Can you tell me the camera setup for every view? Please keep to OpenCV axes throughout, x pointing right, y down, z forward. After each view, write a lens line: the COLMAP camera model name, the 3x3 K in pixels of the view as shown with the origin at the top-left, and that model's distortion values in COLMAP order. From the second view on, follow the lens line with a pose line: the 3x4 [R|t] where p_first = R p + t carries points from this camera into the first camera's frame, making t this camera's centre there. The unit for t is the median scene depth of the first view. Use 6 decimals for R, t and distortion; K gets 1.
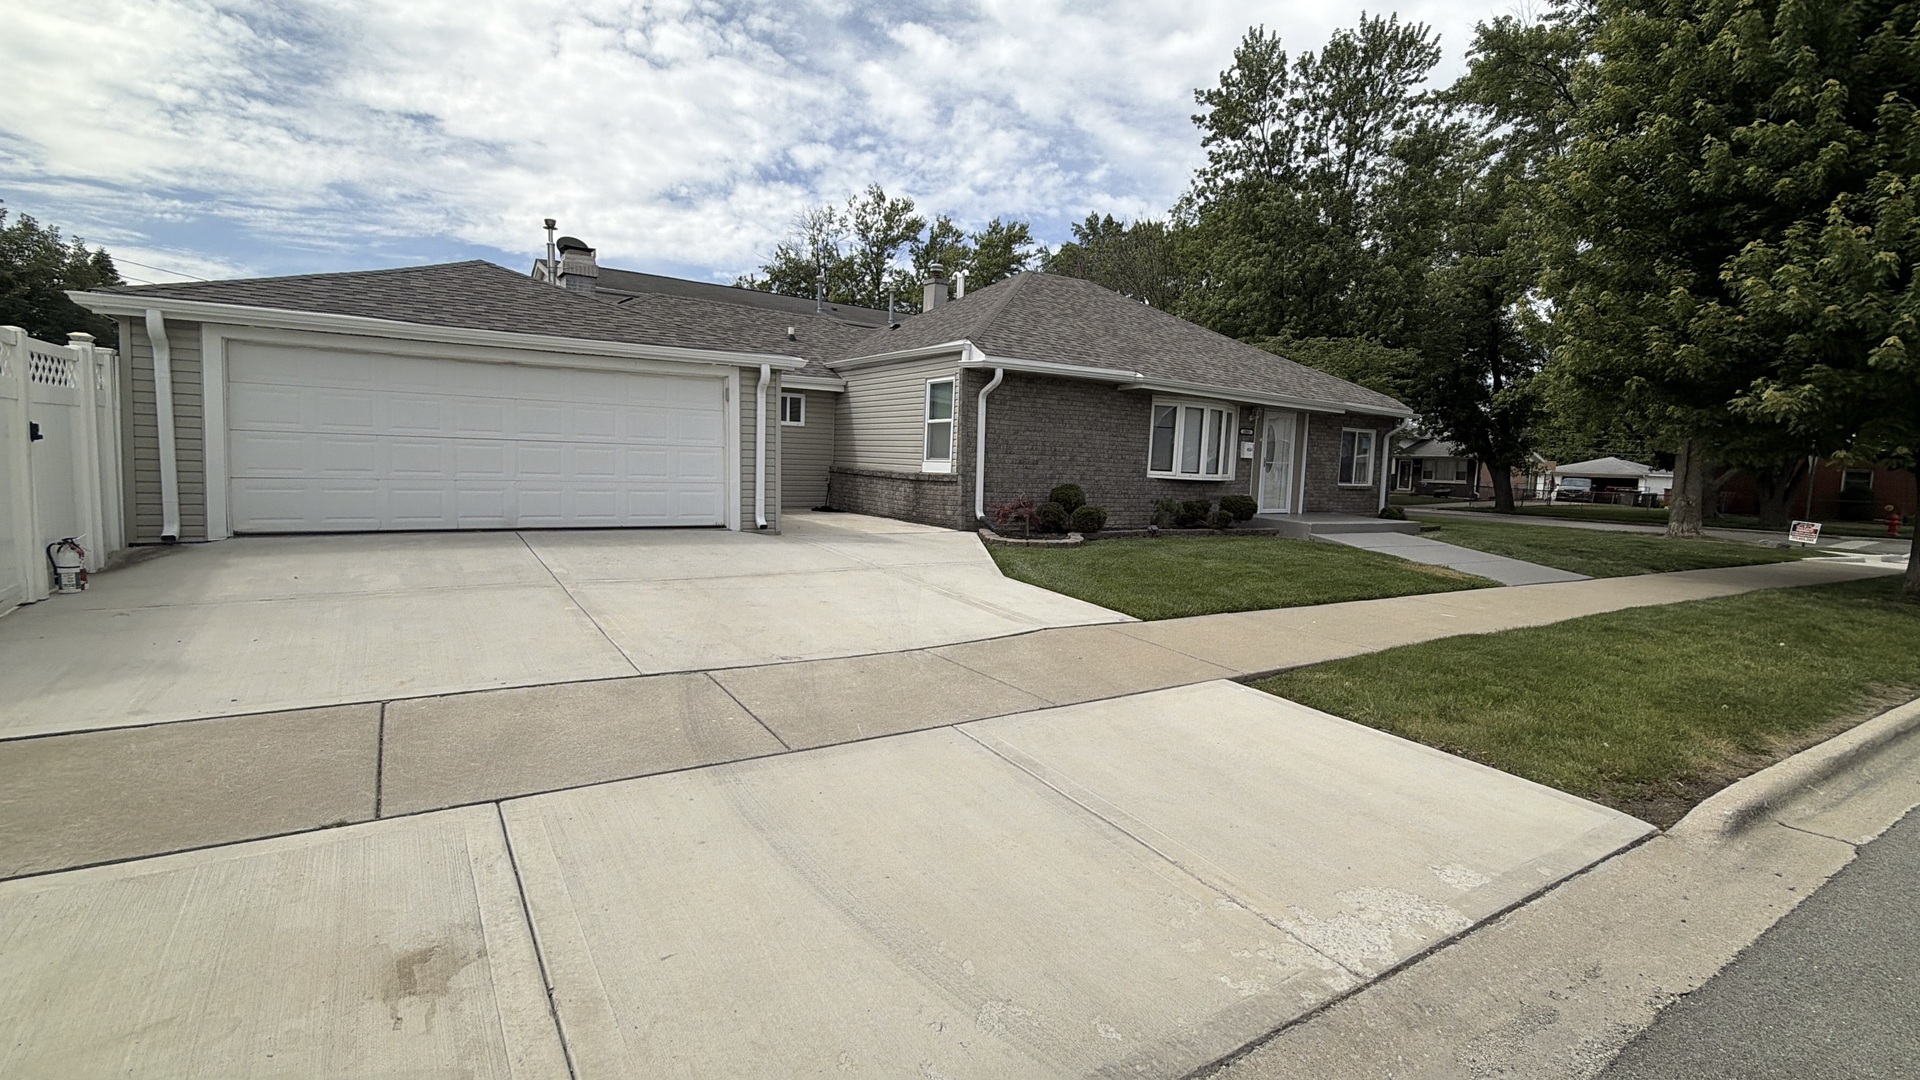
lens RADIAL K [[876.0, 0, 960.0], [0, 876.0, 540.0], [0, 0, 1]] dist [0.000058, 0.000001]
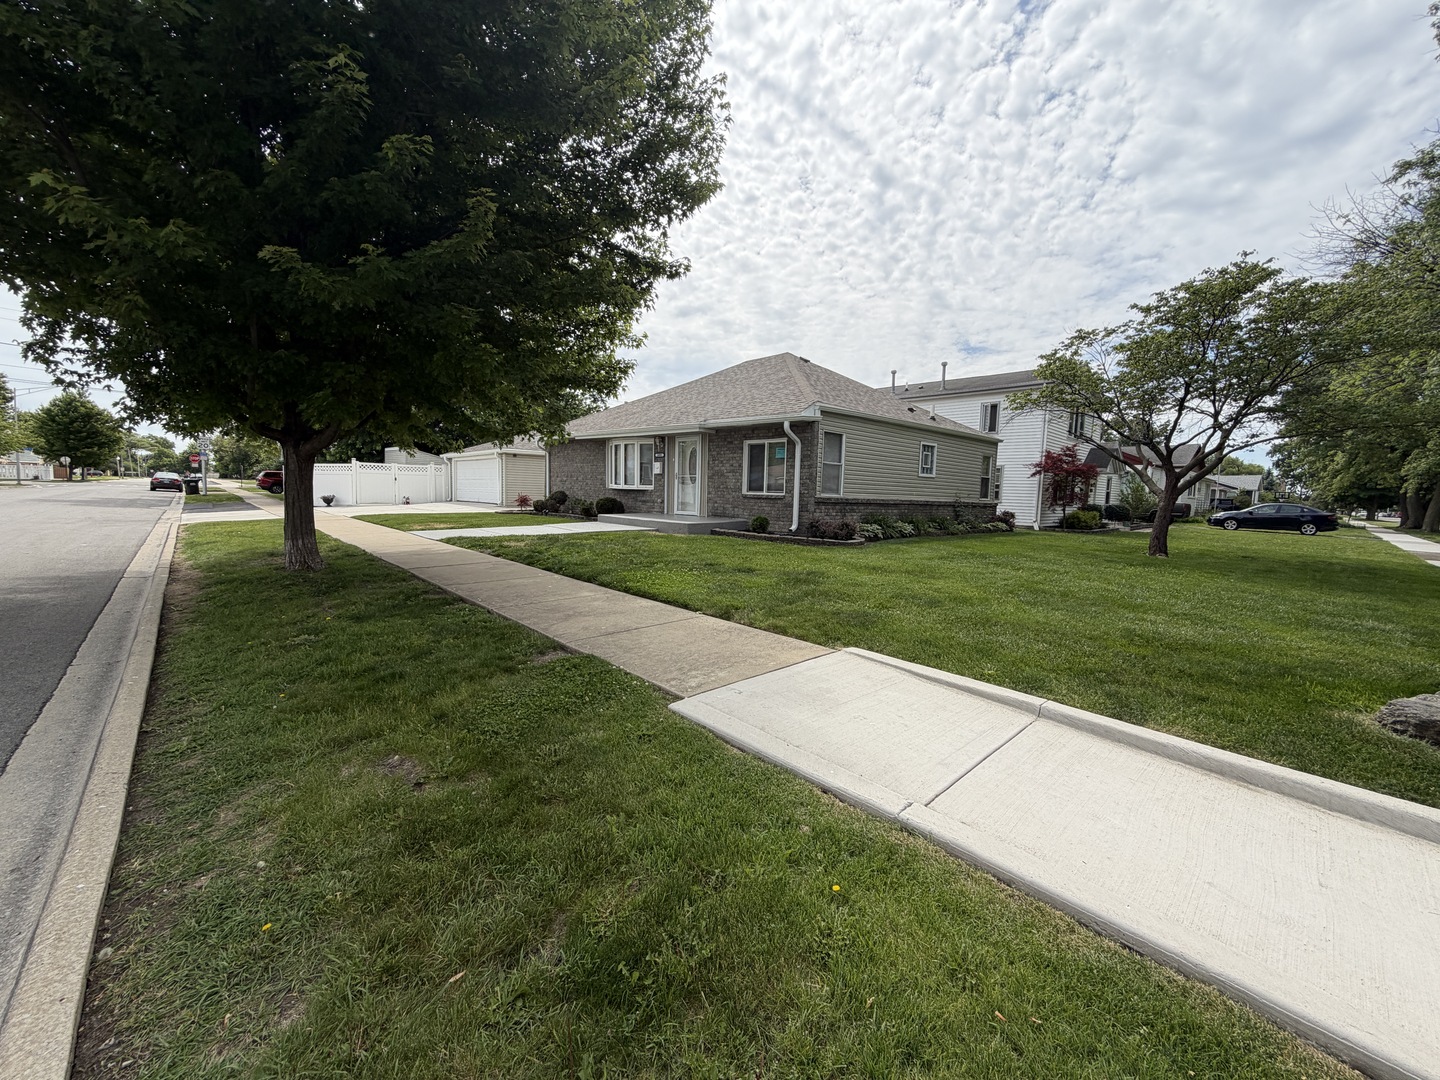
lens RADIAL K [[572.3, 0, 713.3], [0, 572.3, 542.1], [0, 0, 1]] dist [-0.000909, -0.000042]
pose [[0.187411, 0.050423, -0.980987, 1.127288], [-0.114720, 0.992971, 0.029123, -0.019193], [0.975560, 0.107080, 0.191878, 0.830934]]
